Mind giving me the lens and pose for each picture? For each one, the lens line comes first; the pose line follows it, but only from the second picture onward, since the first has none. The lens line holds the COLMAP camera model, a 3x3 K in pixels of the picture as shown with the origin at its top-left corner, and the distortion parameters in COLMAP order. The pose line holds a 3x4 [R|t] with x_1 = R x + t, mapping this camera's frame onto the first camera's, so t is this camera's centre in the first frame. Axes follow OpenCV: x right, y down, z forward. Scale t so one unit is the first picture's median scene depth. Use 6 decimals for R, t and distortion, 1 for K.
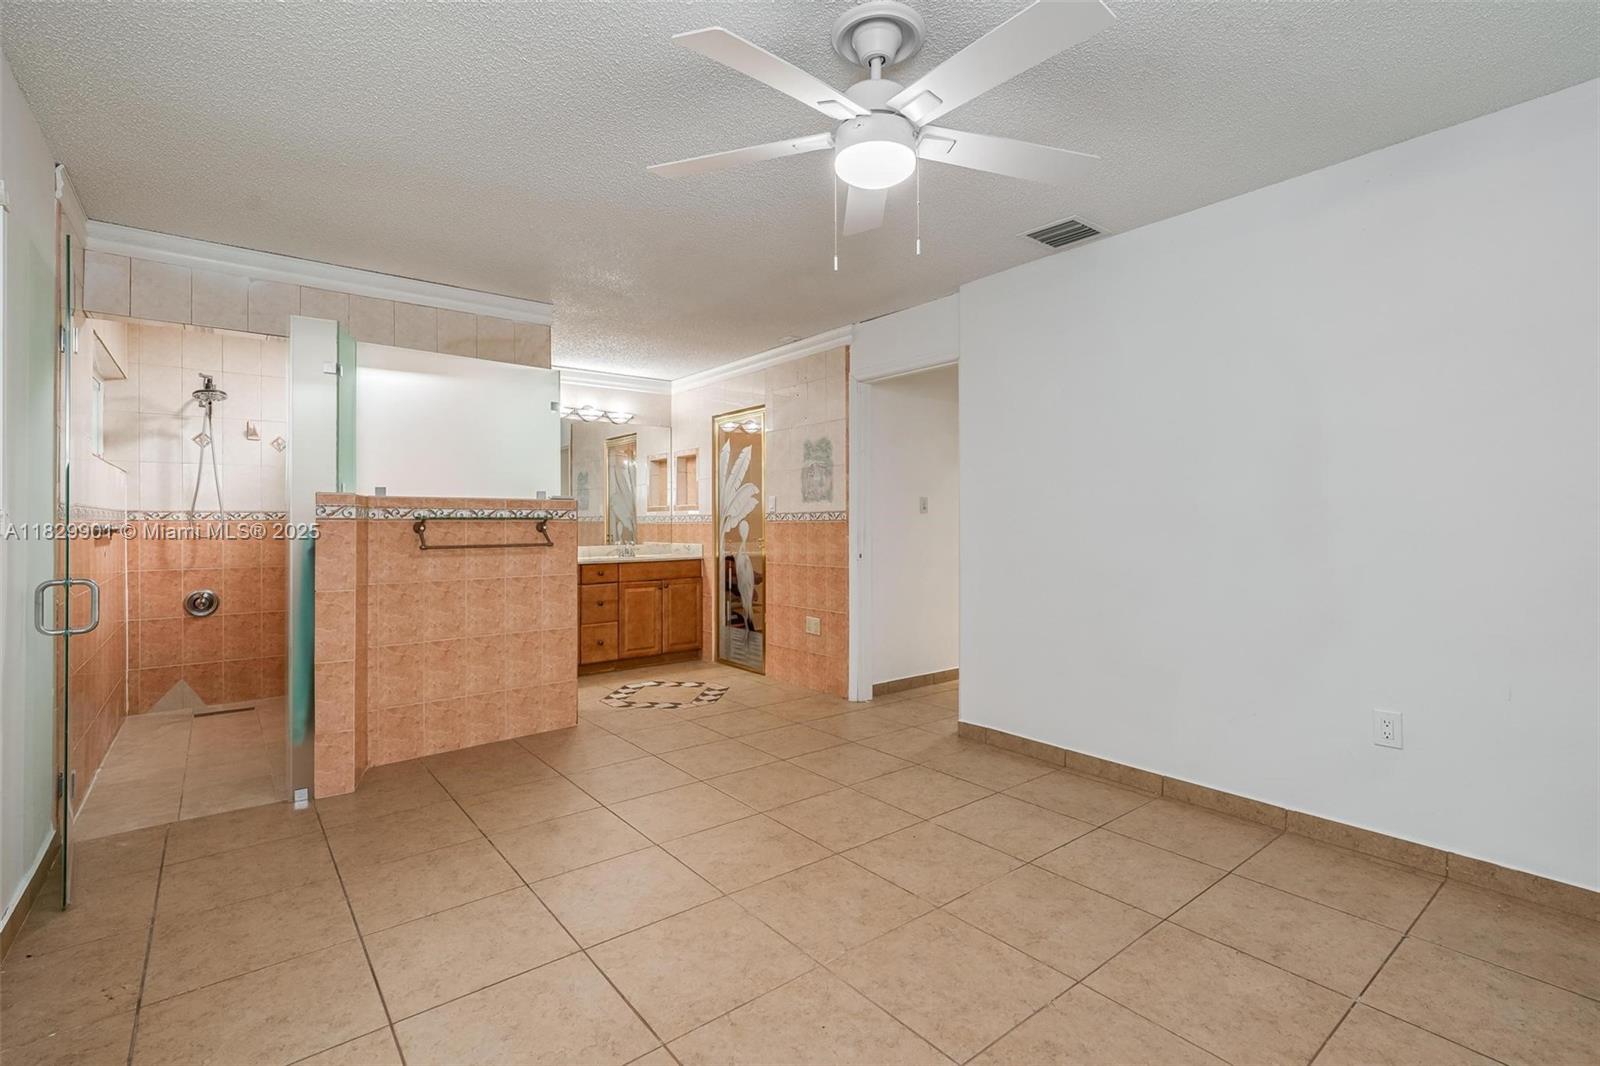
lens RADIAL K [[732.8, 0, 800.0], [0, 732.8, 533.0], [0, 0, 1]] dist [-0.000721, -0.000134]
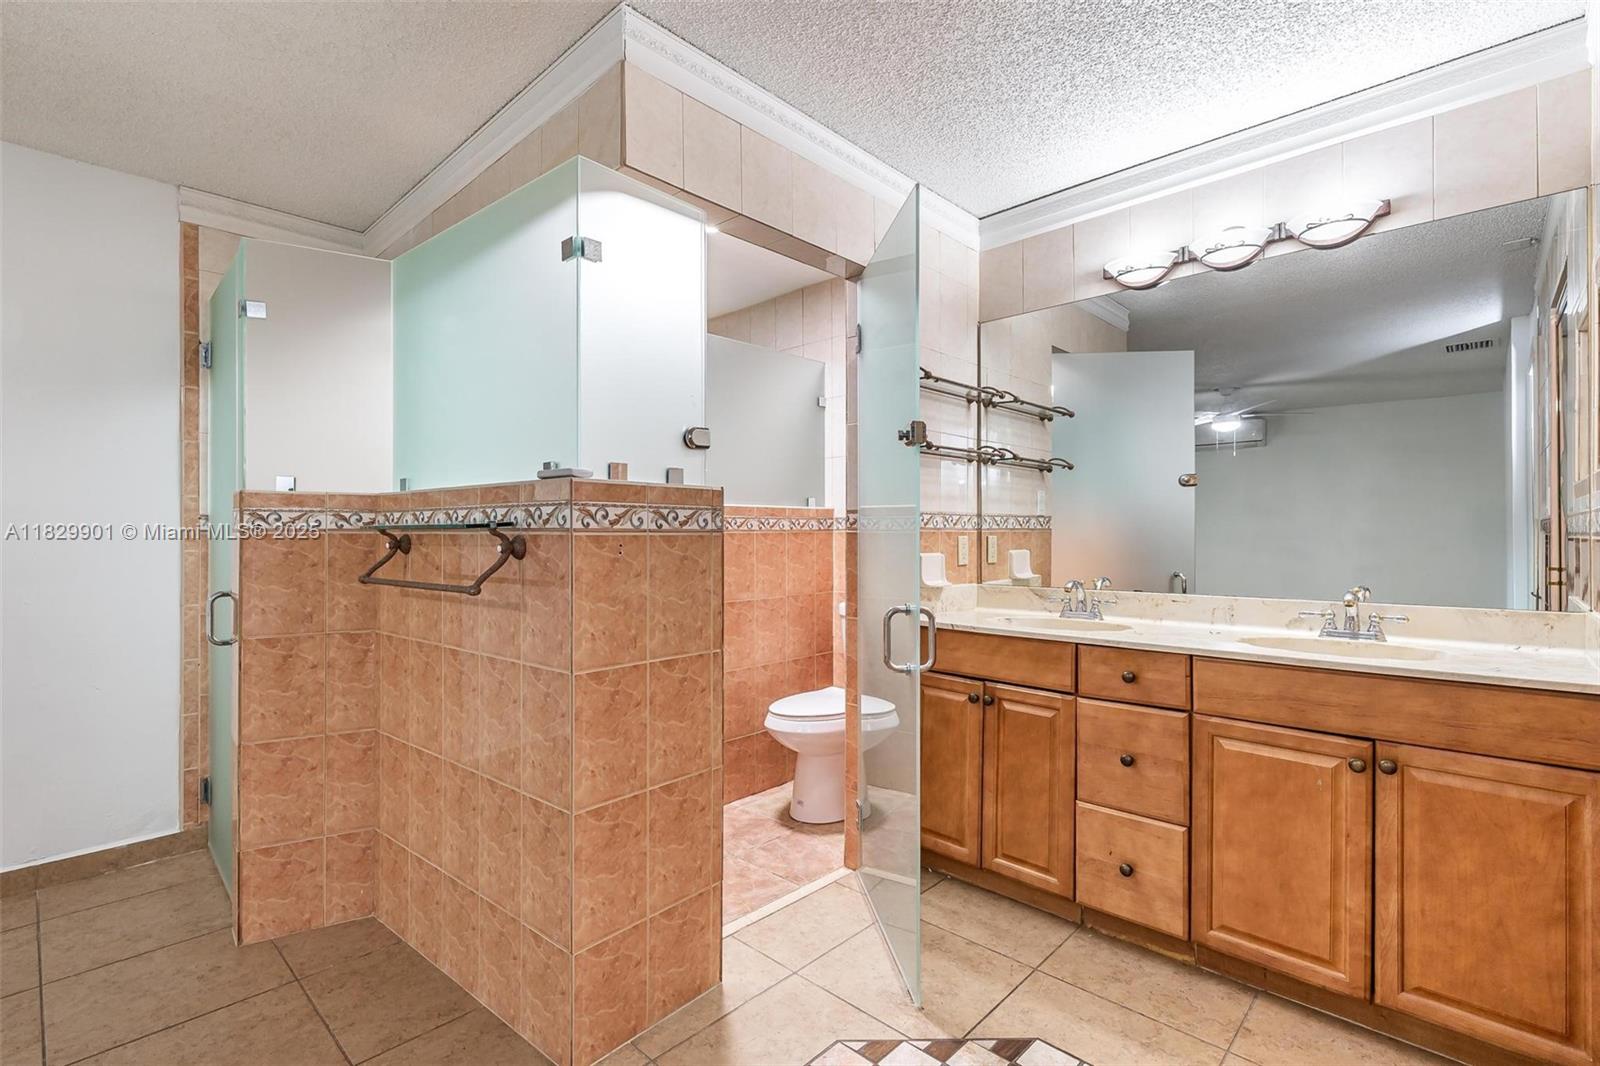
lens RADIAL K [[725.3, 0, 800.0], [0, 725.3, 533.0], [0, 0, 1]] dist [0.001346, 0.000247]
pose [[0.143588, -0.000868, -0.989637, 0.057841], [-0.013755, 0.999901, -0.002873, -0.011925], [0.989542, 0.014025, 0.143561, 0.781336]]
